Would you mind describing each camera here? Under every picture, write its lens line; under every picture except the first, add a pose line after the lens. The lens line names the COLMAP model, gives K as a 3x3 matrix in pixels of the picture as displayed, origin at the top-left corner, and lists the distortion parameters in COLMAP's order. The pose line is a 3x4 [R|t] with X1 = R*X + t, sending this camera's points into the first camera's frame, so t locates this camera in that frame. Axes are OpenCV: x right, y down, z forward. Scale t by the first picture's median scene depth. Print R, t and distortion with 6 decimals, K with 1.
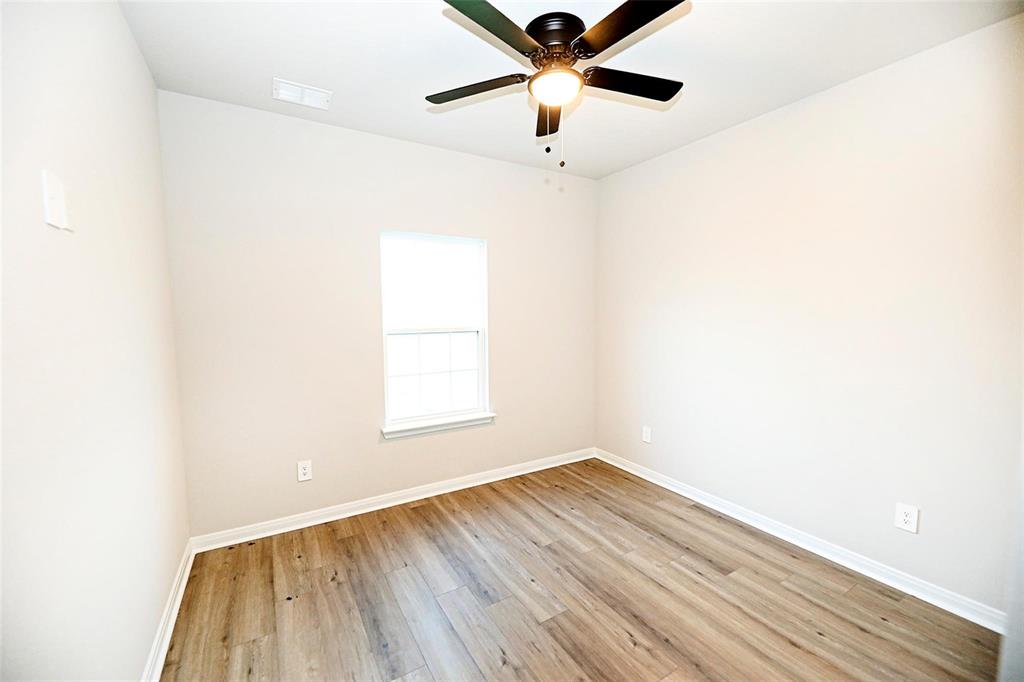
lens RADIAL K [[410.6, 0, 509.3], [0, 410.6, 343.0], [0, 0, 1]] dist [-0.001053, -0.000038]
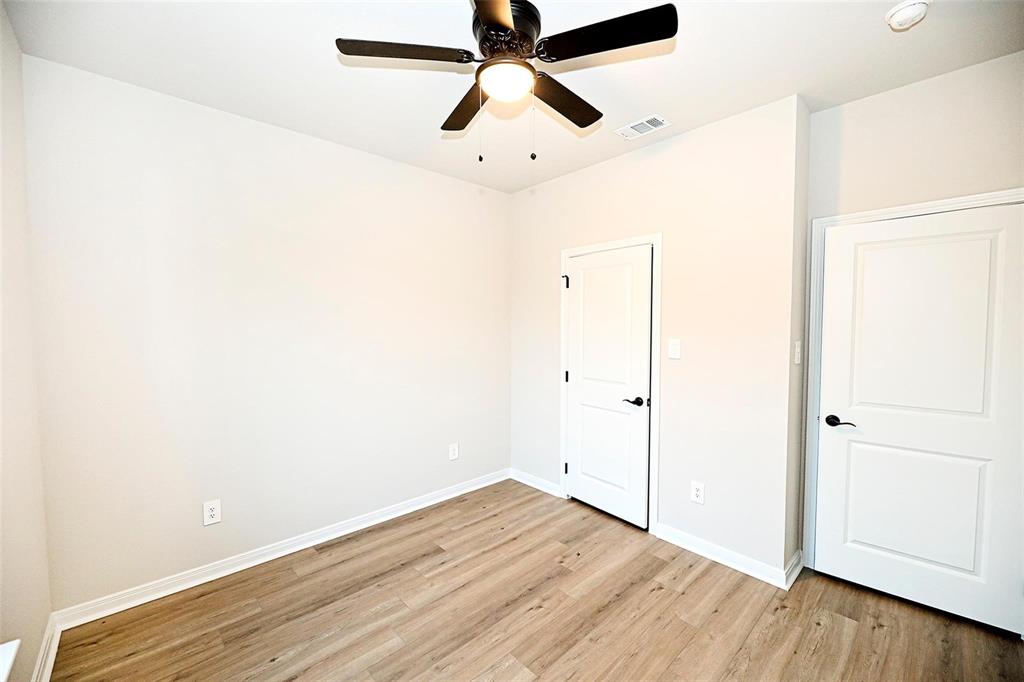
lens RADIAL K [[410.6, 0, 509.3], [0, 410.6, 343.0], [0, 0, 1]] dist [-0.001053, -0.000038]
pose [[-0.200629, -0.041535, 0.978786, -0.602999], [0.074627, 0.995550, 0.057543, -0.083765], [-0.976821, 0.084589, -0.196636, 0.923440]]
